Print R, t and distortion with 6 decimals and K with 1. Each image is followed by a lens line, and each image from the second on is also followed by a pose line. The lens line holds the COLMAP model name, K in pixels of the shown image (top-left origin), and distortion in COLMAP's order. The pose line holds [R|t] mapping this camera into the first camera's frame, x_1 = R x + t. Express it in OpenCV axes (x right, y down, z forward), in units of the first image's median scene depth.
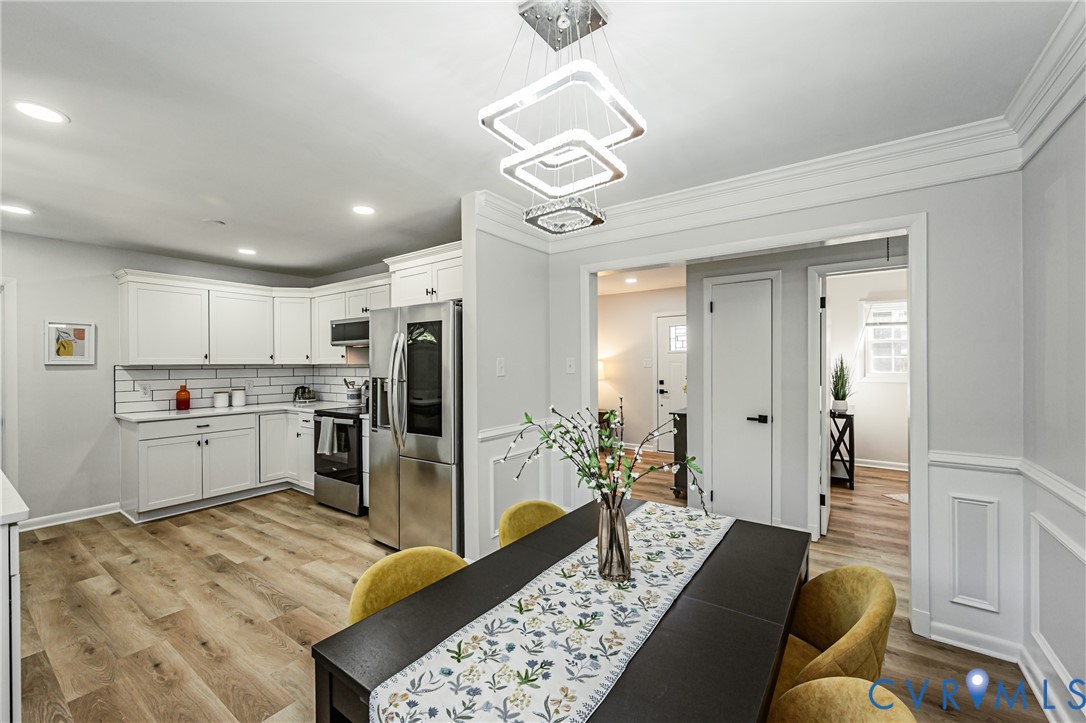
lens RADIAL K [[434.0, 0, 538.1], [0, 434.0, 363.2], [0, 0, 1]] dist [-0.001811, 0.000584]
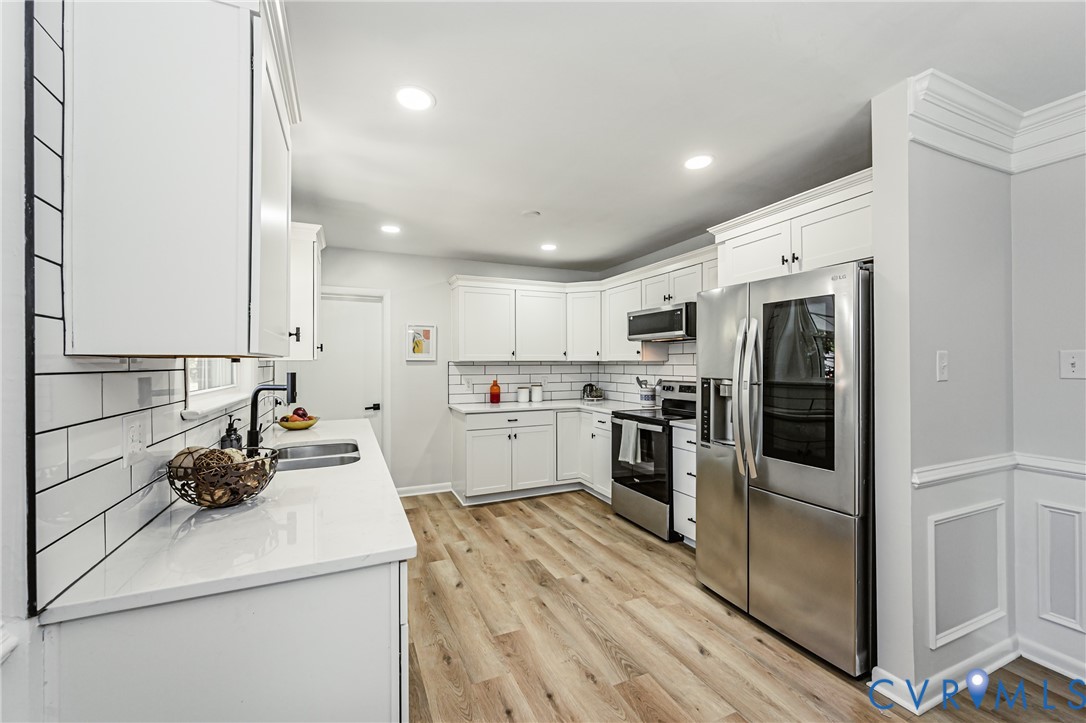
lens RADIAL K [[434.0, 0, 539.7], [0, 434.0, 359.5], [0, 0, 1]] dist [-0.001811, 0.000584]
pose [[0.860101, 0.000808, -0.510123, -0.211511], [-0.002692, 0.999992, -0.002956, 0.003182], [0.510116, 0.003916, 0.860097, 0.158946]]
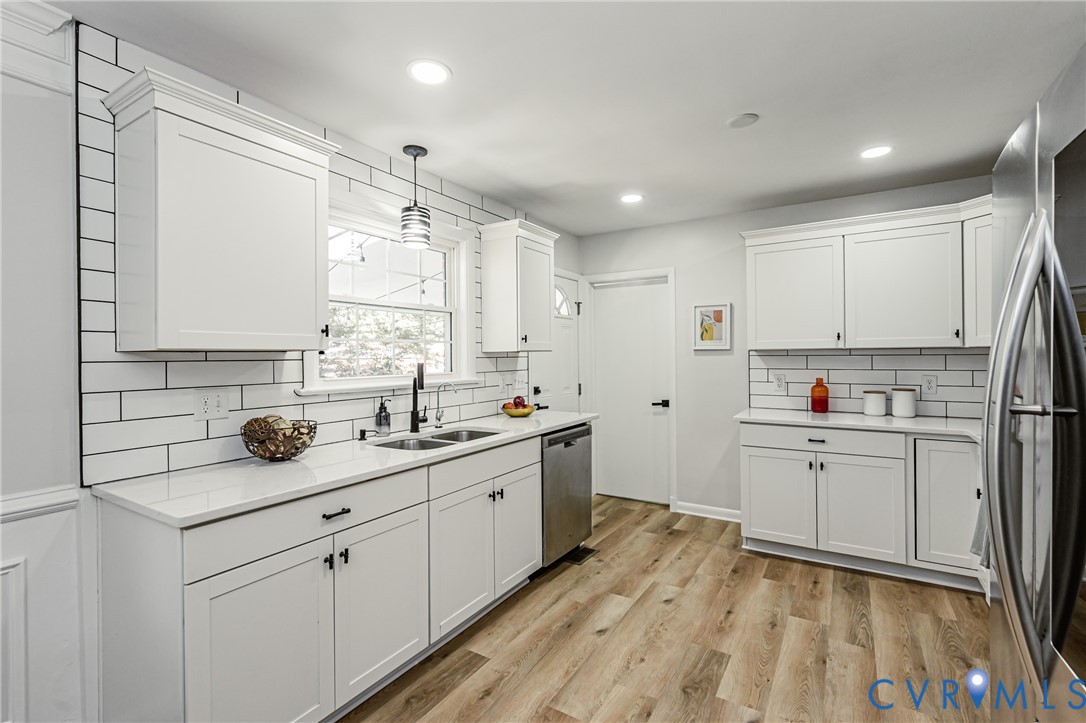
lens RADIAL K [[488.6, 0, 543.1], [0, 488.6, 355.5], [0, 0, 1]] dist [-0.001587, -0.000195]
pose [[0.058847, 0.007321, -0.998240, -0.055228], [0.009211, 0.999927, 0.007876, 0.004567], [0.998225, -0.009658, 0.058775, 0.602181]]
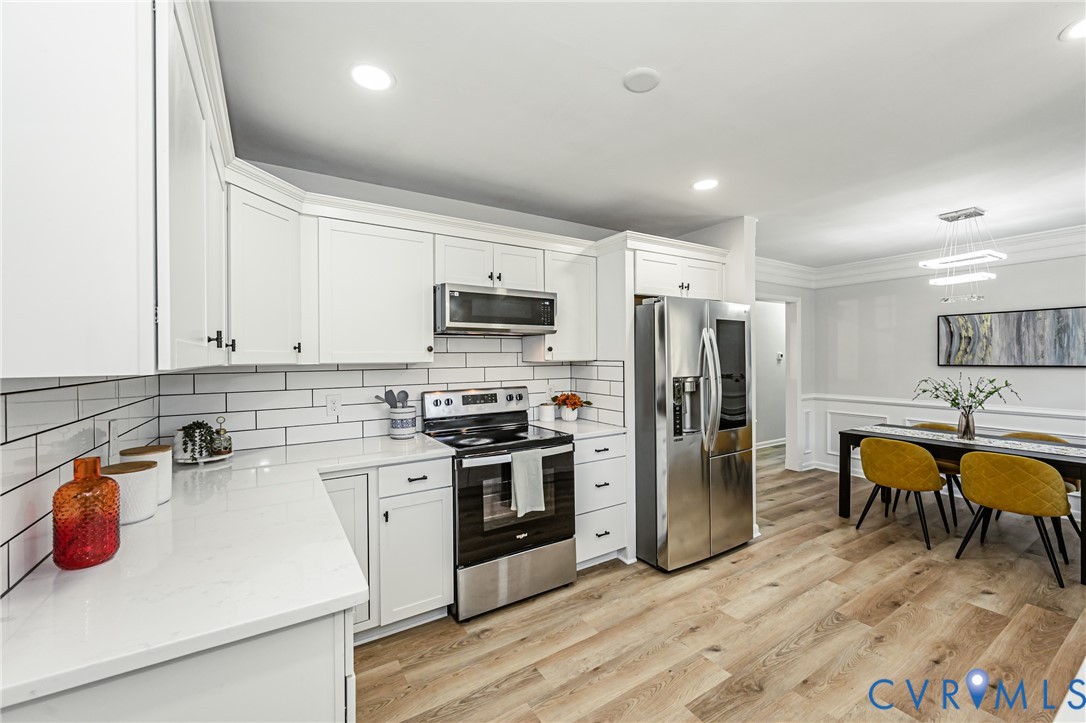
lens RADIAL K [[434.0, 0, 544.4], [0, 434.0, 358.1], [0, 0, 1]] dist [-0.001811, 0.000584]
pose [[0.385704, 0.002108, 0.922620, -1.131523], [0.004788, 0.999979, -0.004286, -0.001131], [-0.922610, 0.006071, 0.385686, 0.819522]]
